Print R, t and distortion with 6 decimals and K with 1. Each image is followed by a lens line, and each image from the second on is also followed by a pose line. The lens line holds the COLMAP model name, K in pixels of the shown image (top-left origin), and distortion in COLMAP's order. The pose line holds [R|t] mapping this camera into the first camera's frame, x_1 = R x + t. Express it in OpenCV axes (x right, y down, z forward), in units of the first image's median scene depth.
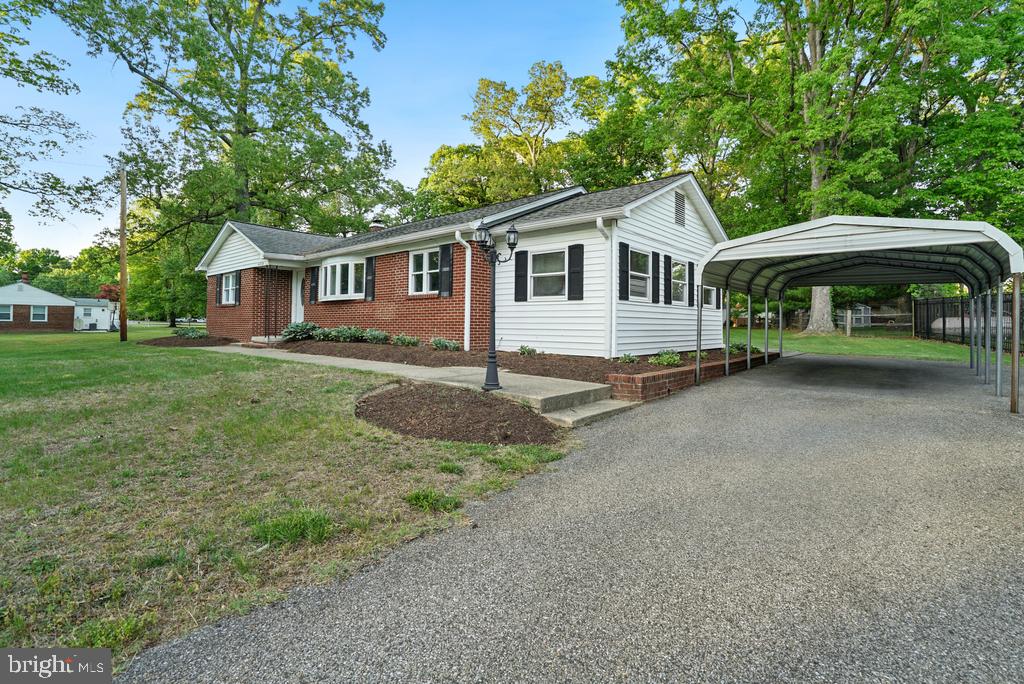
lens RADIAL K [[472.9, 0, 517.1], [0, 472.9, 305.1], [0, 0, 1]] dist [-0.032643, 0.000401]
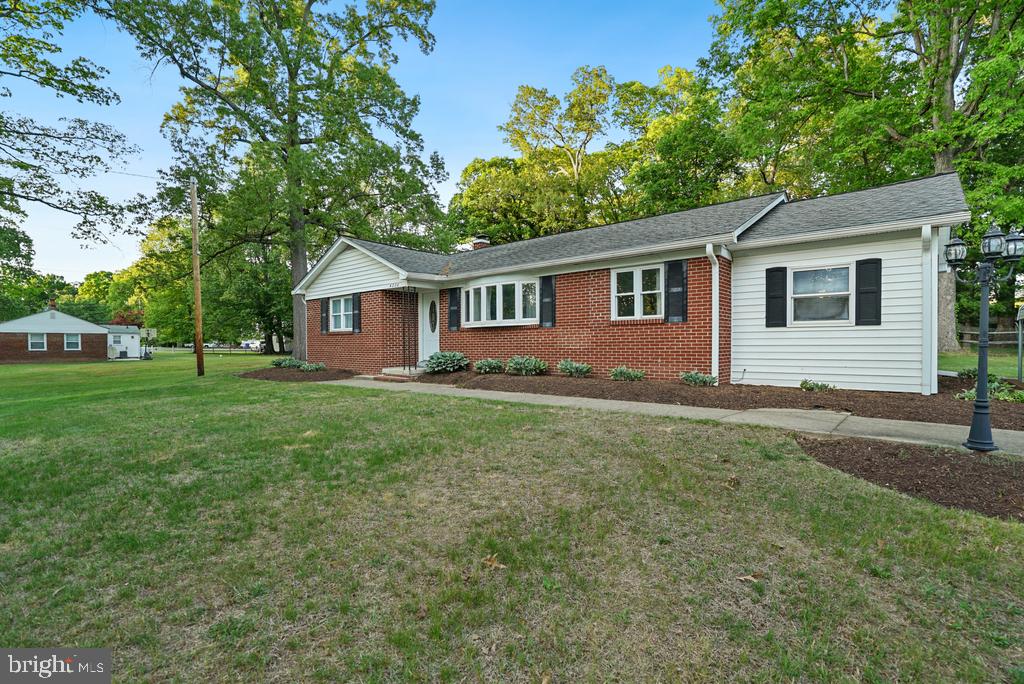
lens RADIAL K [[478.5, 0, 514.0], [0, 478.5, 348.1], [0, 0, 1]] dist [-0.040046, 0.001345]
pose [[0.999906, -0.011763, -0.007097, -0.171351], [0.012091, 0.998769, 0.048104, -0.006144], [0.006522, -0.048185, 0.998817, 0.055136]]
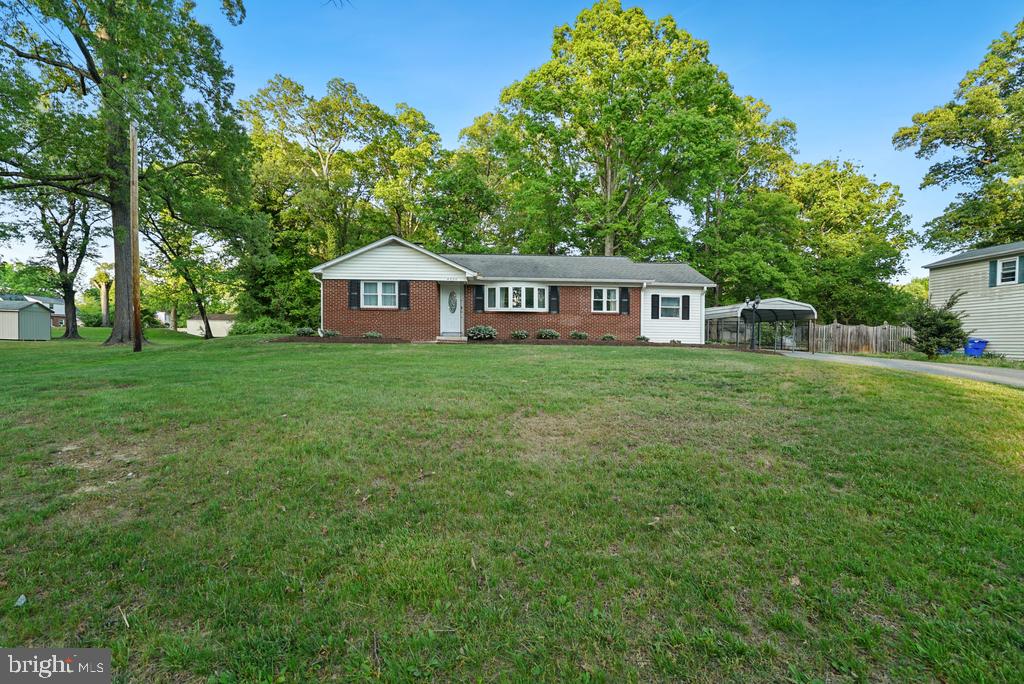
lens RADIAL K [[478.5, 0, 514.0], [0, 478.5, 348.1], [0, 0, 1]] dist [-0.040046, 0.001345]
pose [[0.727659, 0.000861, 0.685939, -0.704925], [-0.033898, 0.998823, 0.034706, 0.025902], [-0.685101, -0.048506, 0.726831, -0.039670]]
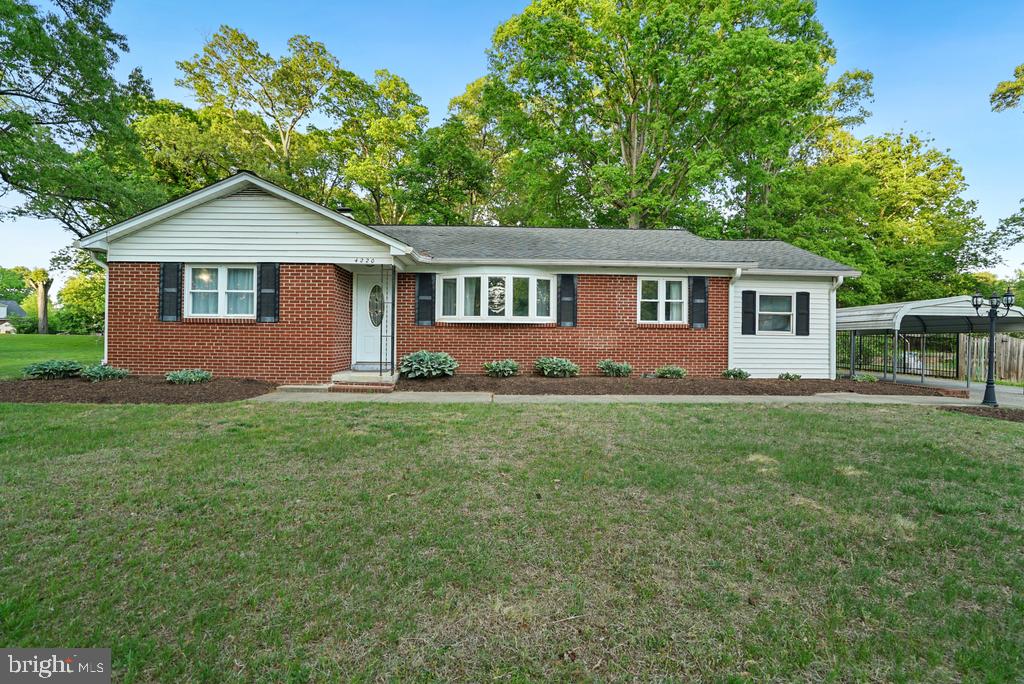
lens RADIAL K [[478.5, 0, 514.0], [0, 478.5, 348.1], [0, 0, 1]] dist [-0.040046, 0.001345]
pose [[0.736579, 0.000714, 0.676351, -0.447488], [-0.032060, 0.998912, 0.033861, 0.001653], [-0.675591, -0.046626, 0.735800, 0.200358]]
